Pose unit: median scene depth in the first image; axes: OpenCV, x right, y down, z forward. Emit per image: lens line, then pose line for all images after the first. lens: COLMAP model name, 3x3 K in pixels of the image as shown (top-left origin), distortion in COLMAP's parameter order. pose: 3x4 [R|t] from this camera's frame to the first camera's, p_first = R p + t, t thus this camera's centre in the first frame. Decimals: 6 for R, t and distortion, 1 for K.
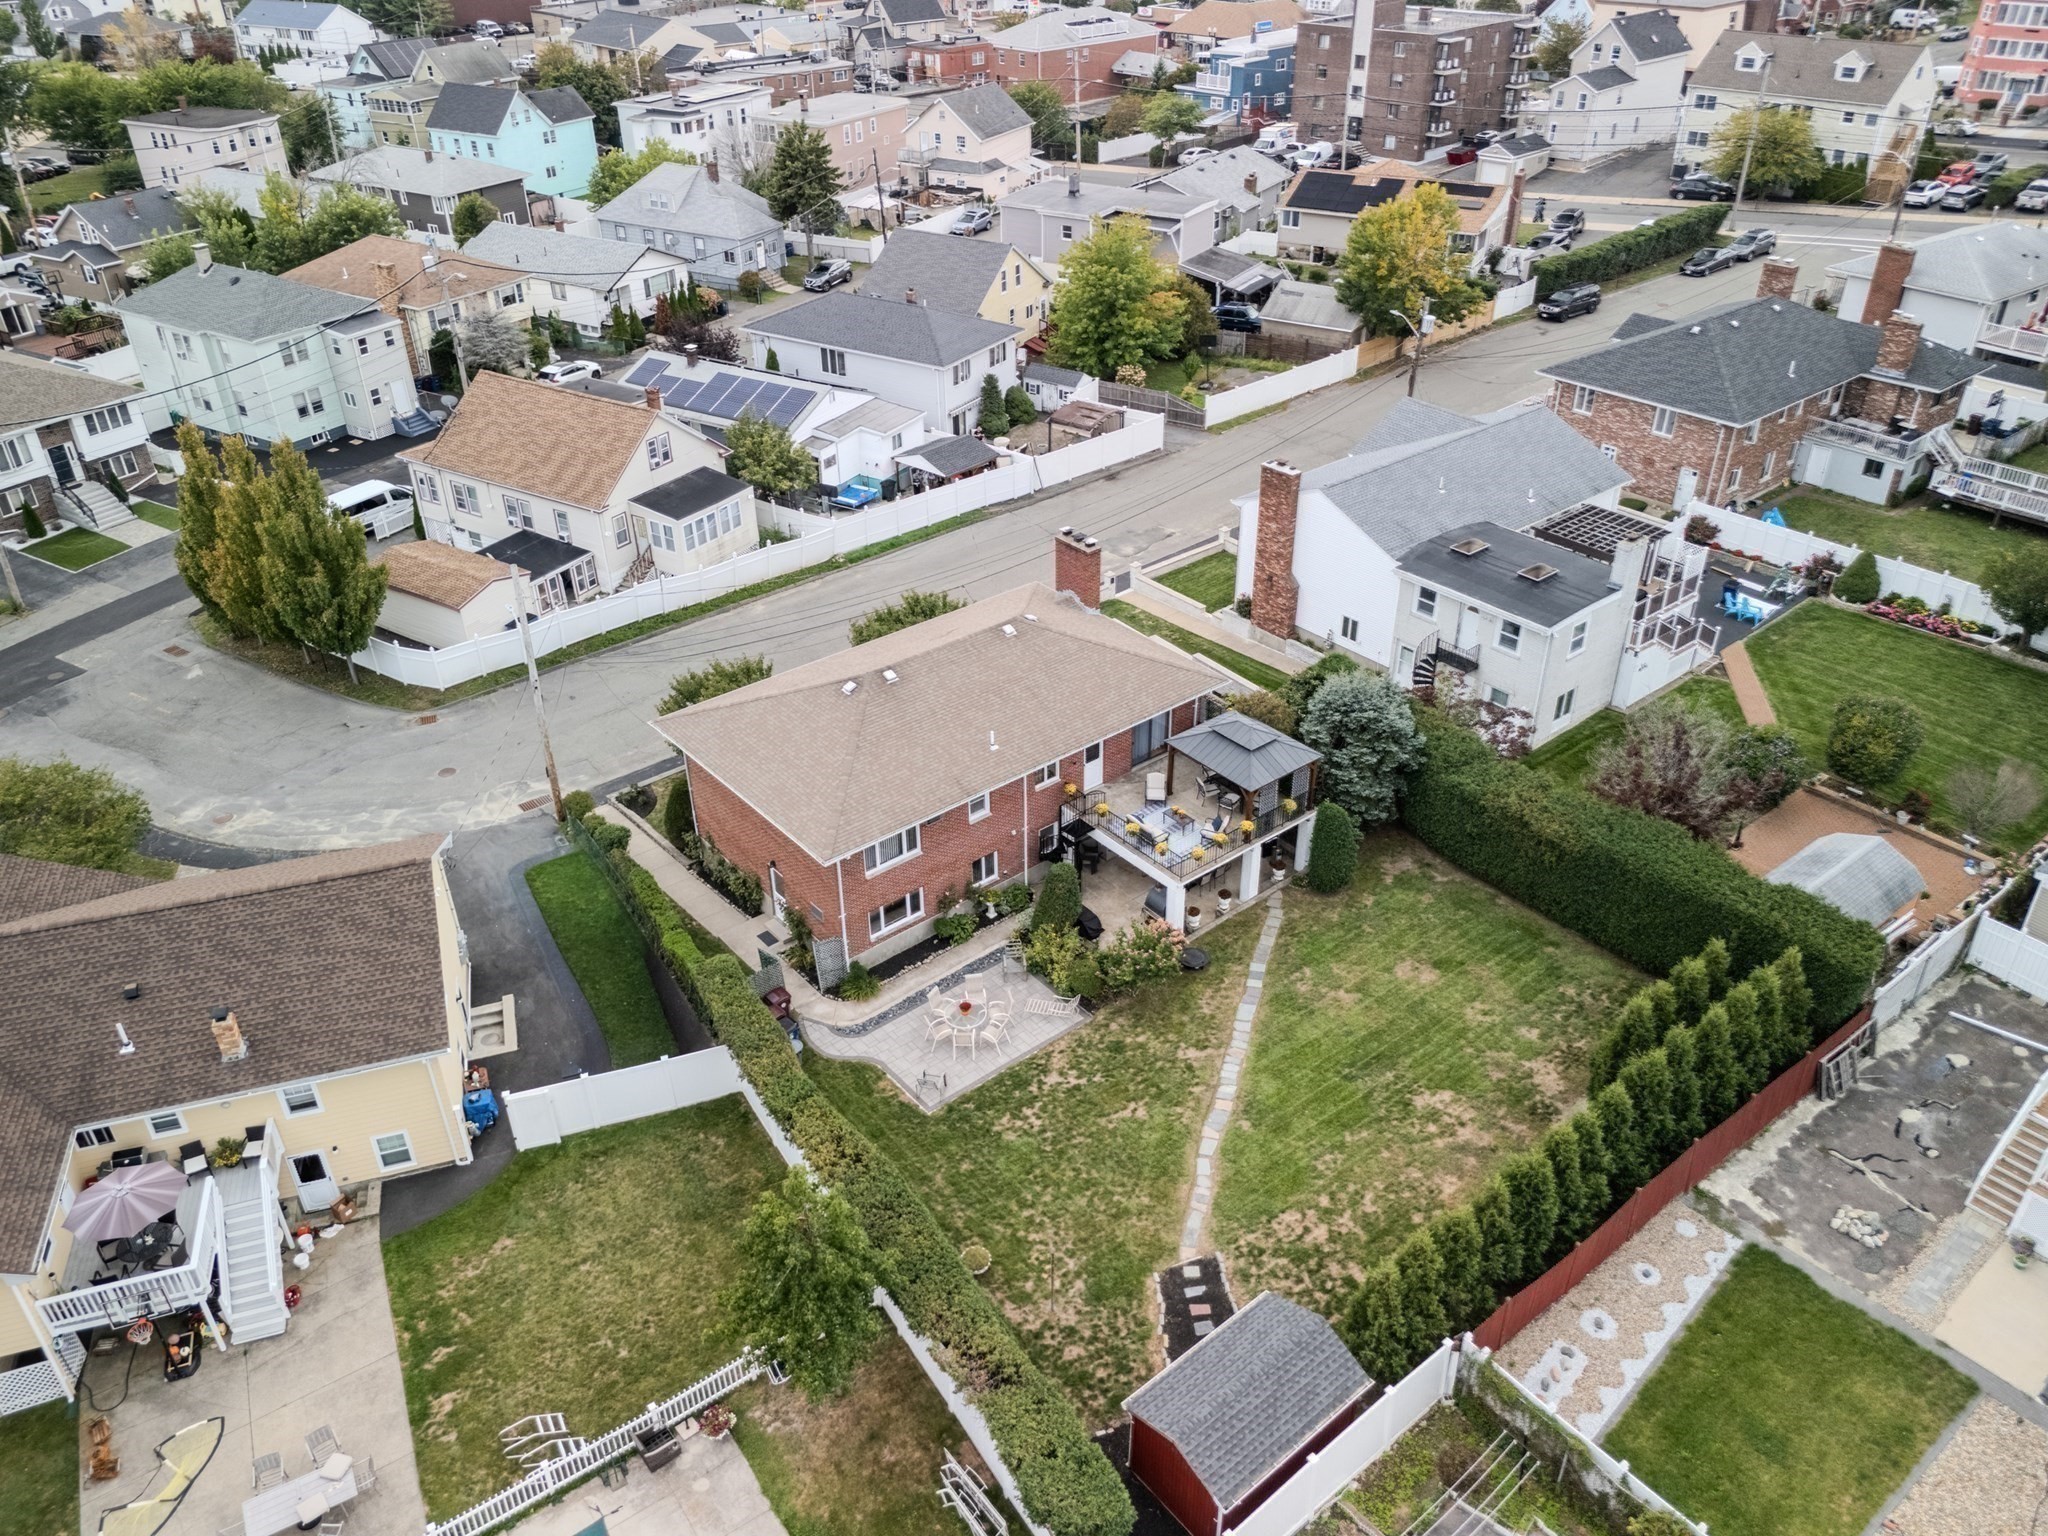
lens RADIAL K [[1509.8, 0, 1021.3], [0, 1509.8, 753.8], [0, 0, 1]] dist [0.053767, -0.041068]
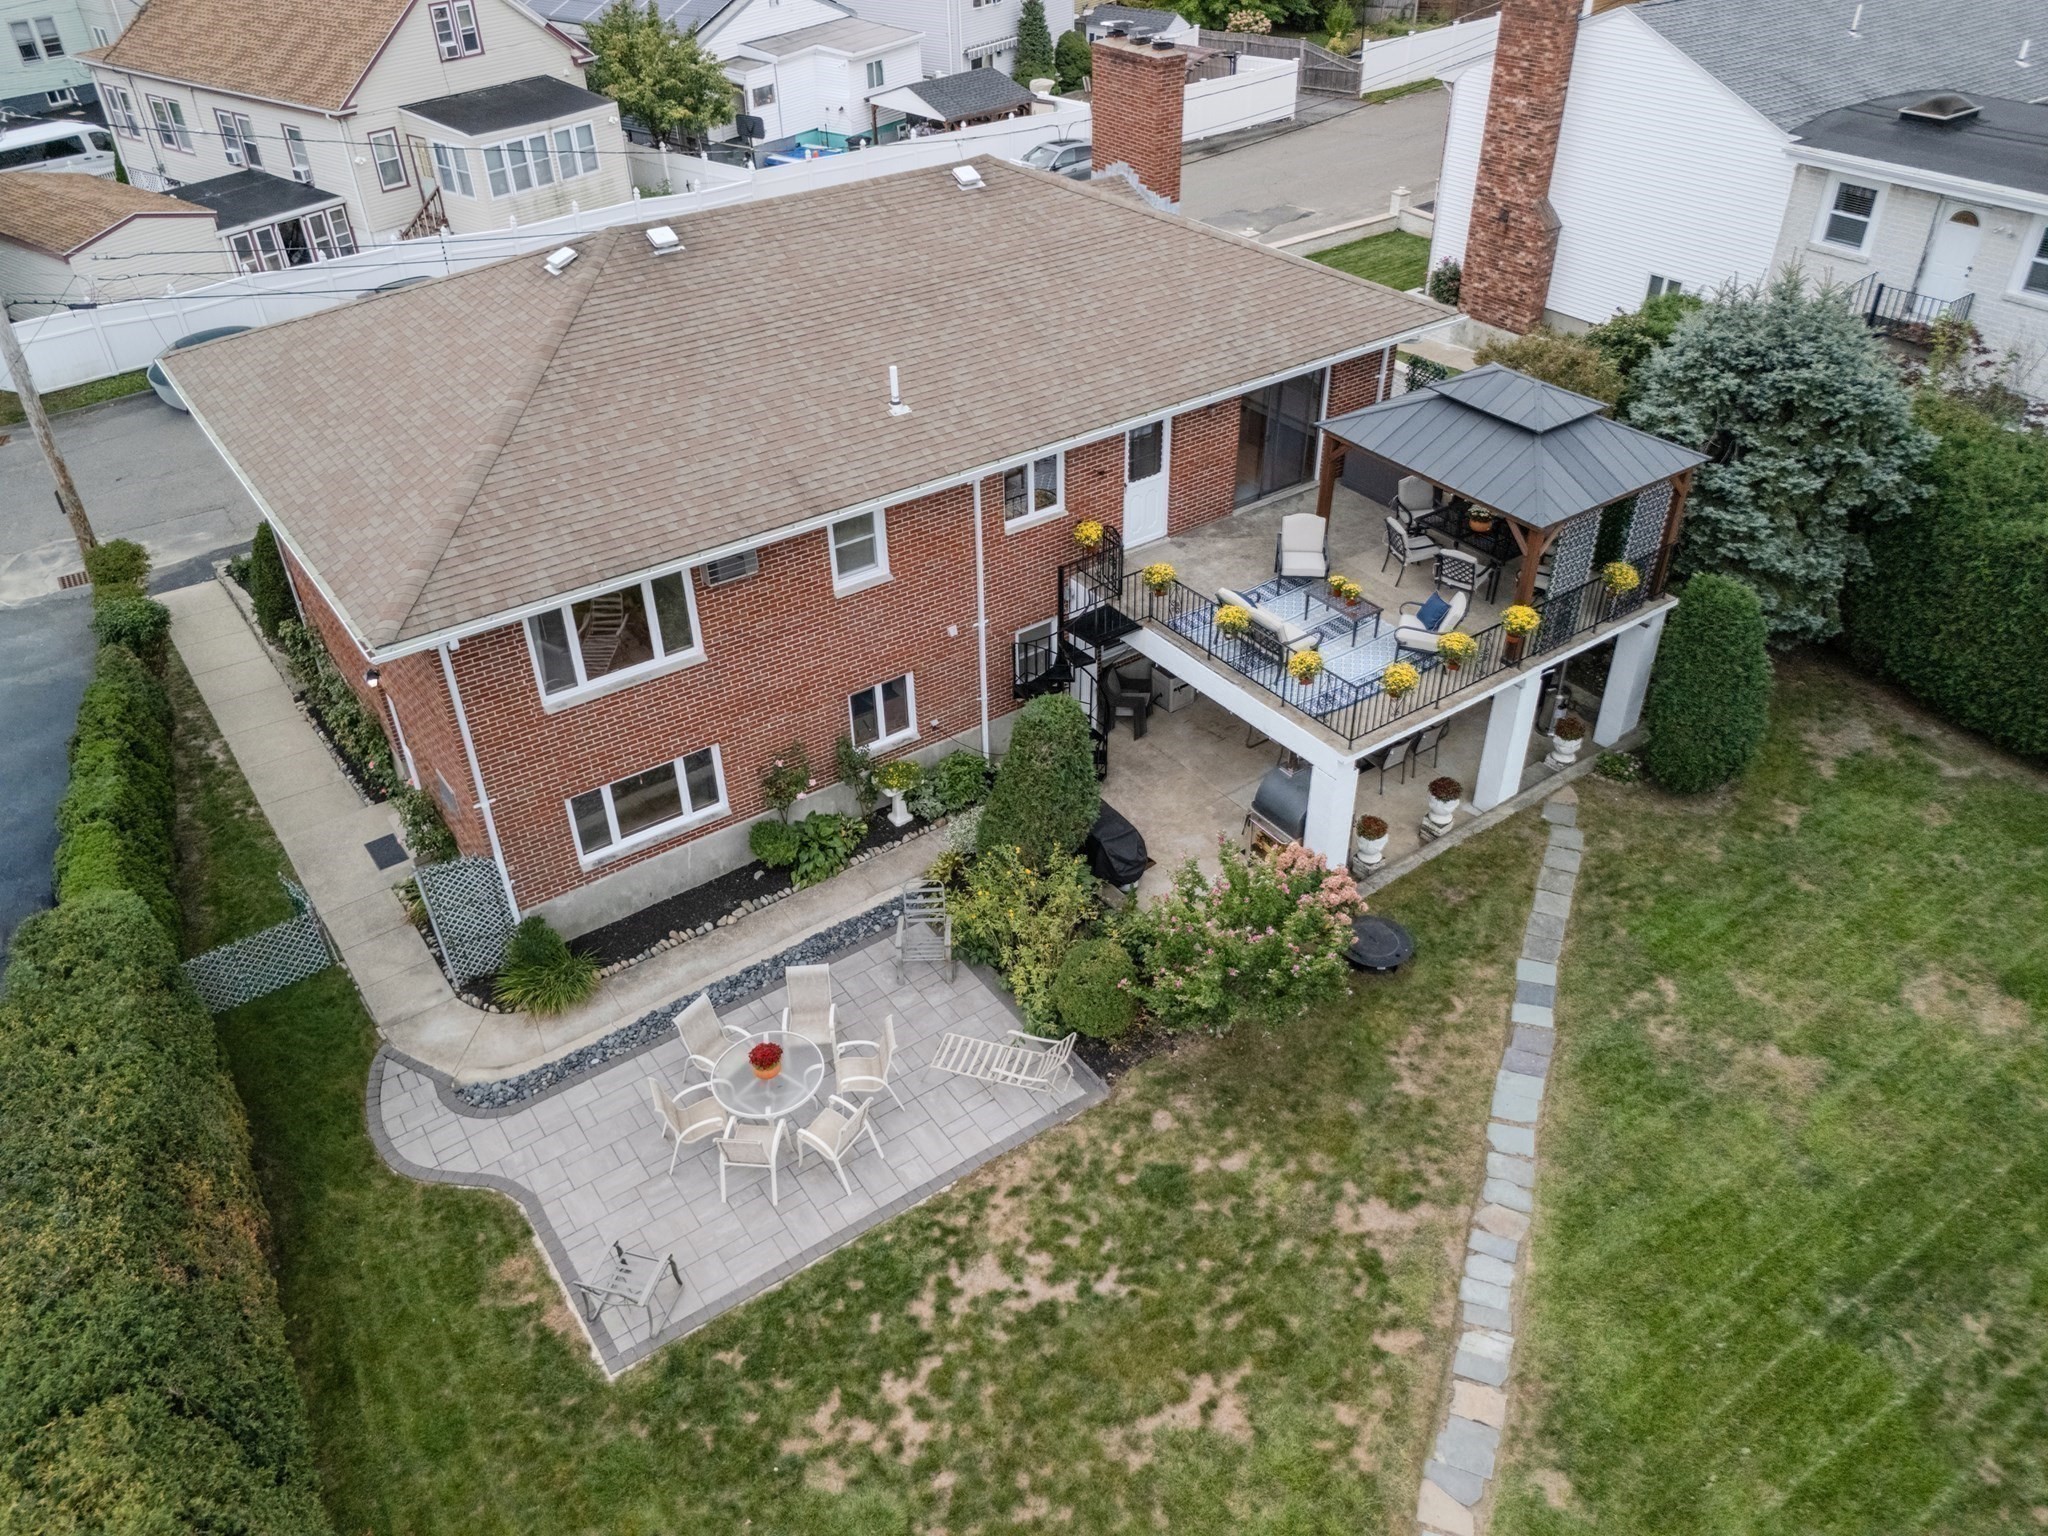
lens RADIAL K [[1509.8, 0, 1027.7], [0, 1509.8, 766.6], [0, 0, 1]] dist [0.053767, -0.041068]
pose [[0.998054, 0.034727, -0.051799, 0.039653], [-0.031174, 0.997206, 0.067884, 0.060788], [0.054012, -0.066137, 0.996348, 0.564389]]
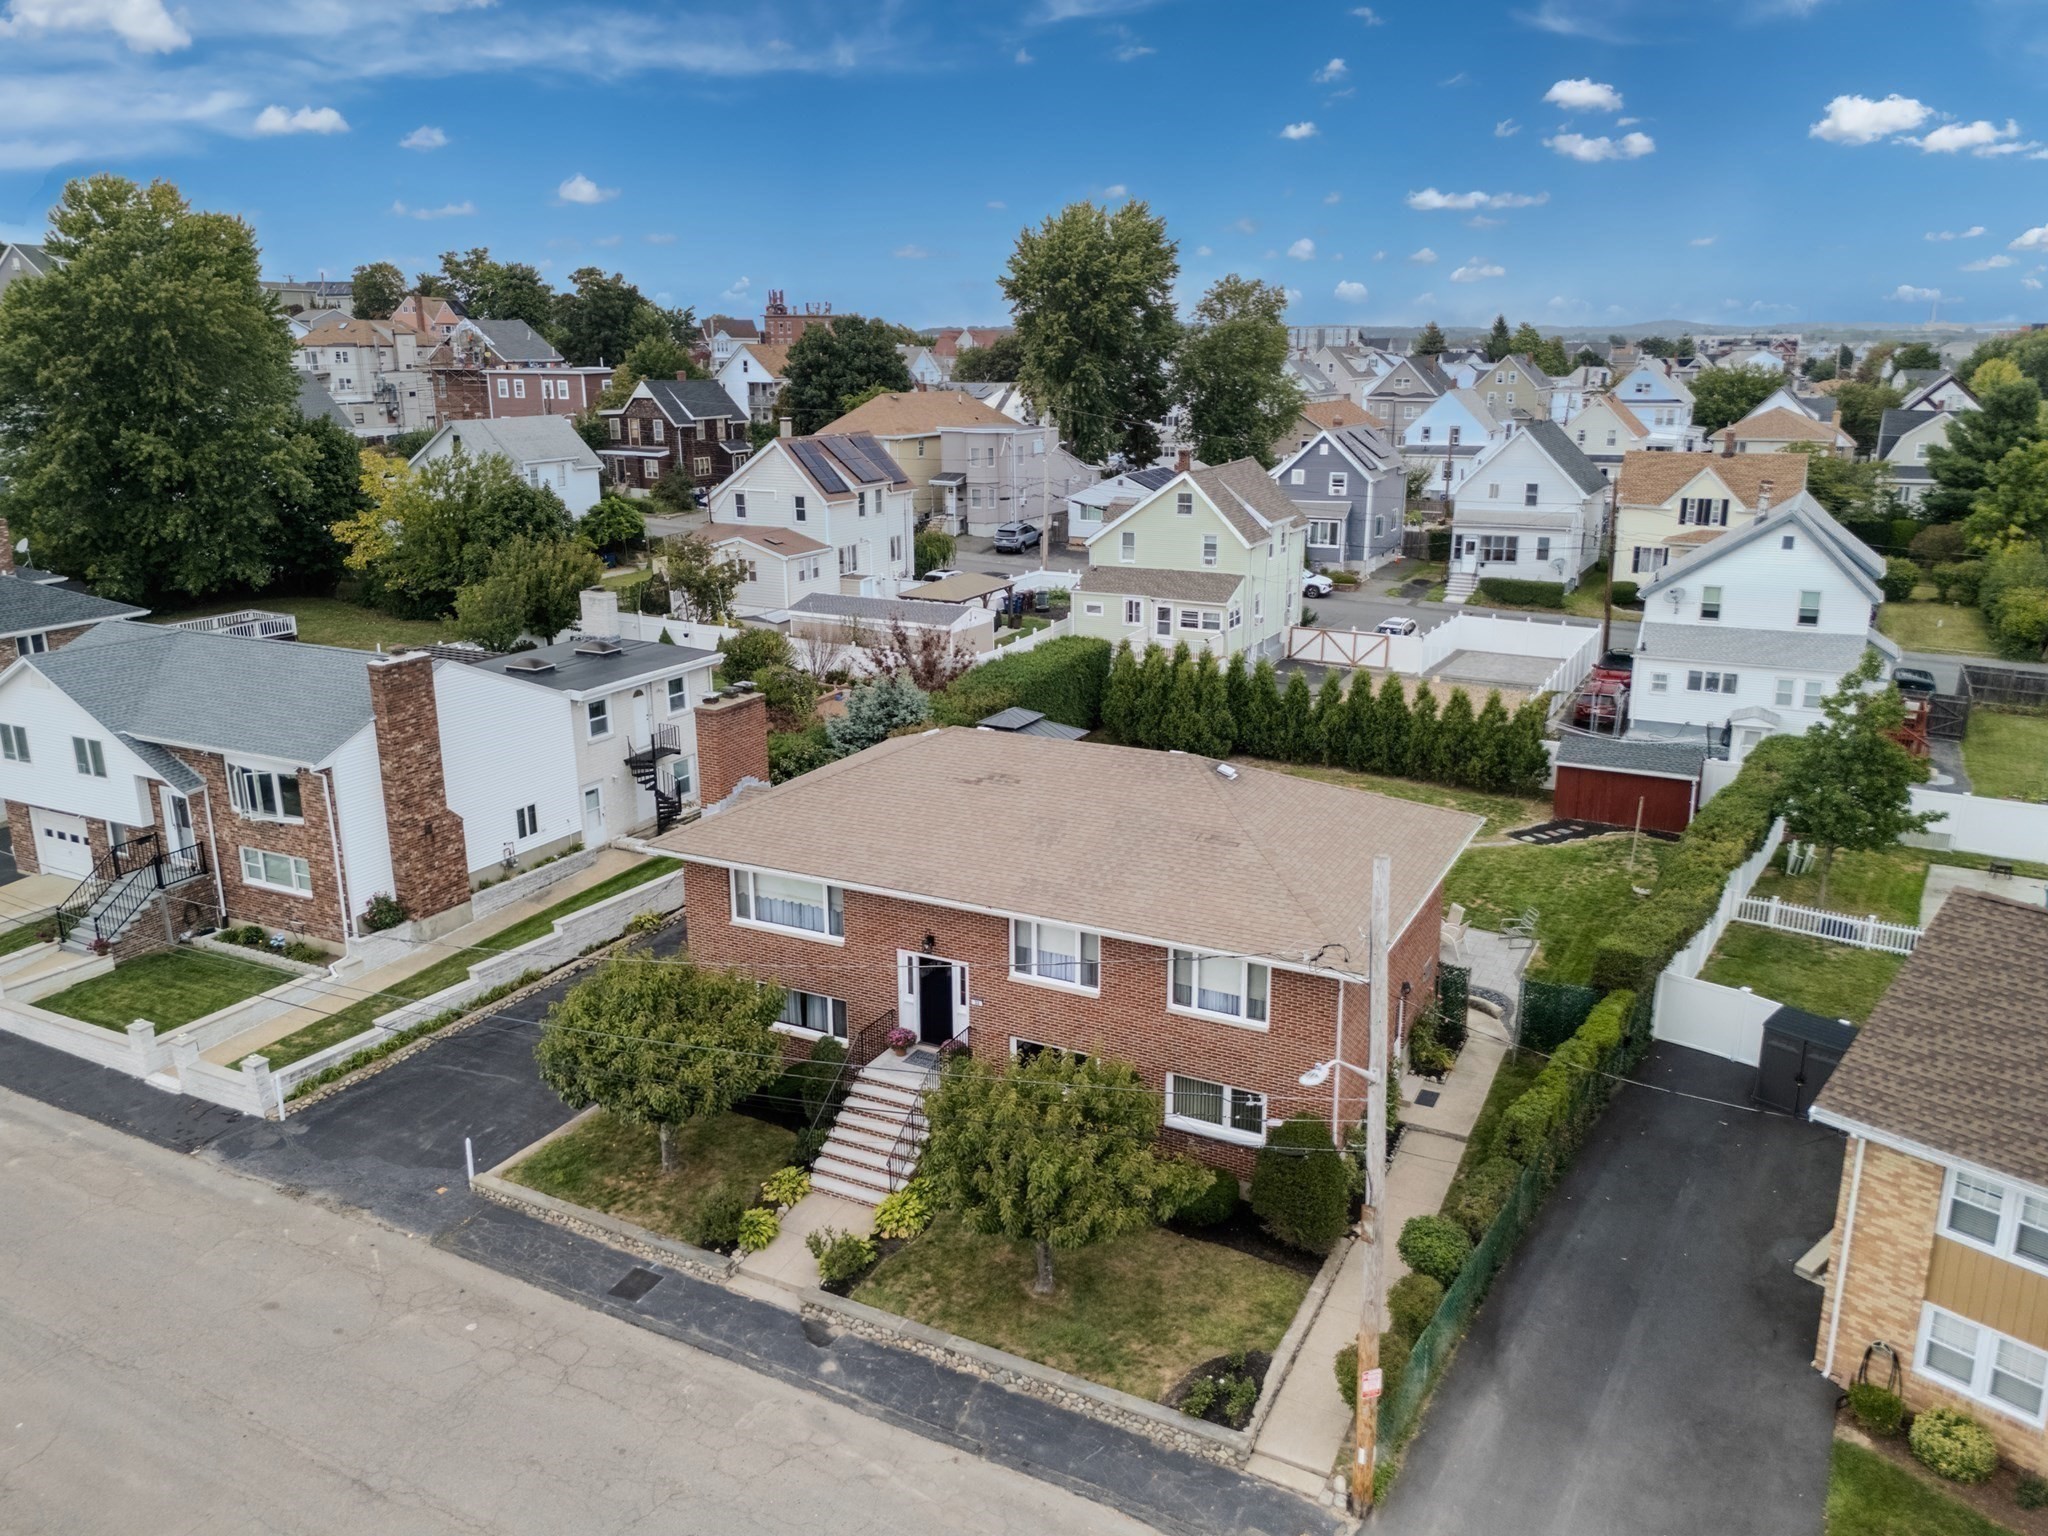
lens RADIAL K [[1509.8, 0, 1029.5], [0, 1509.8, 764.9], [0, 0, 1]] dist [0.053767, -0.041068]
pose [[-0.390199, -0.231629, 0.891119, -0.667570], [0.498687, 0.760420, 0.416020, -0.361693], [-0.773987, 0.606720, -0.181205, 1.154888]]
